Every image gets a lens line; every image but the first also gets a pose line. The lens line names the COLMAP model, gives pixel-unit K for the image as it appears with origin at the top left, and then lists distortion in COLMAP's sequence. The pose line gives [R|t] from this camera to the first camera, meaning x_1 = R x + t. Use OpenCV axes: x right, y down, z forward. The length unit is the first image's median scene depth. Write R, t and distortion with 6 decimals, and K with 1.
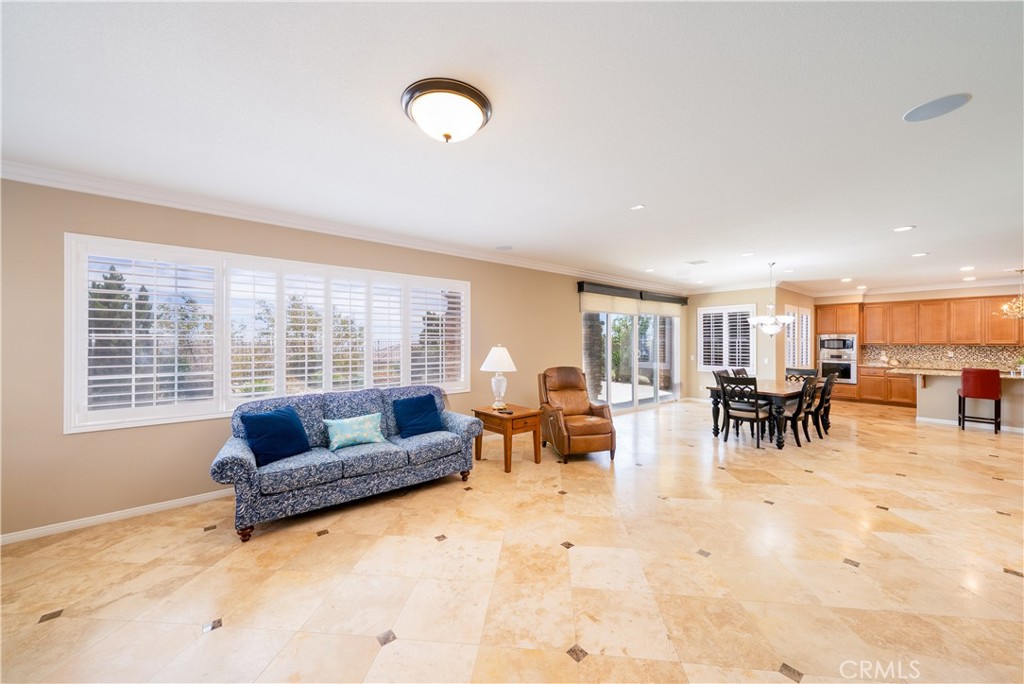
lens RADIAL K [[373.9, 0, 508.0], [0, 373.9, 343.7], [0, 0, 1]] dist [0.012516, -0.000214]
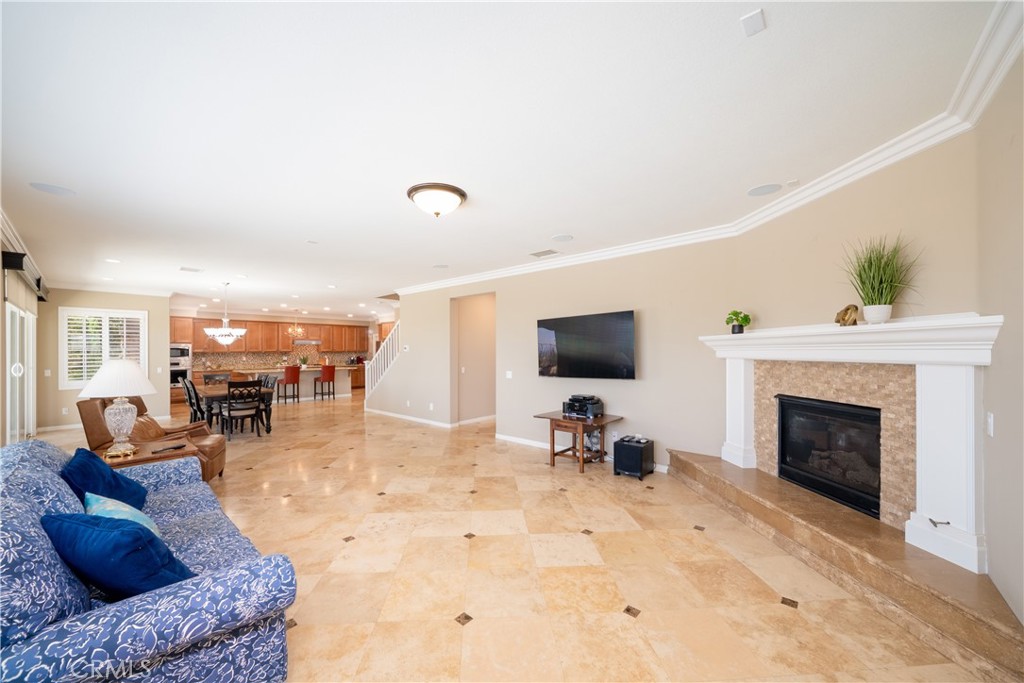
lens RADIAL K [[381.2, 0, 512.0], [0, 381.2, 341.5], [0, 0, 1]] dist [0.000050, 0.000001]
pose [[-0.169576, 0.023400, 0.985239, -0.987355], [0.004185, 0.999726, -0.023024, -0.004700], [-0.985508, 0.000219, -0.169628, 0.548394]]
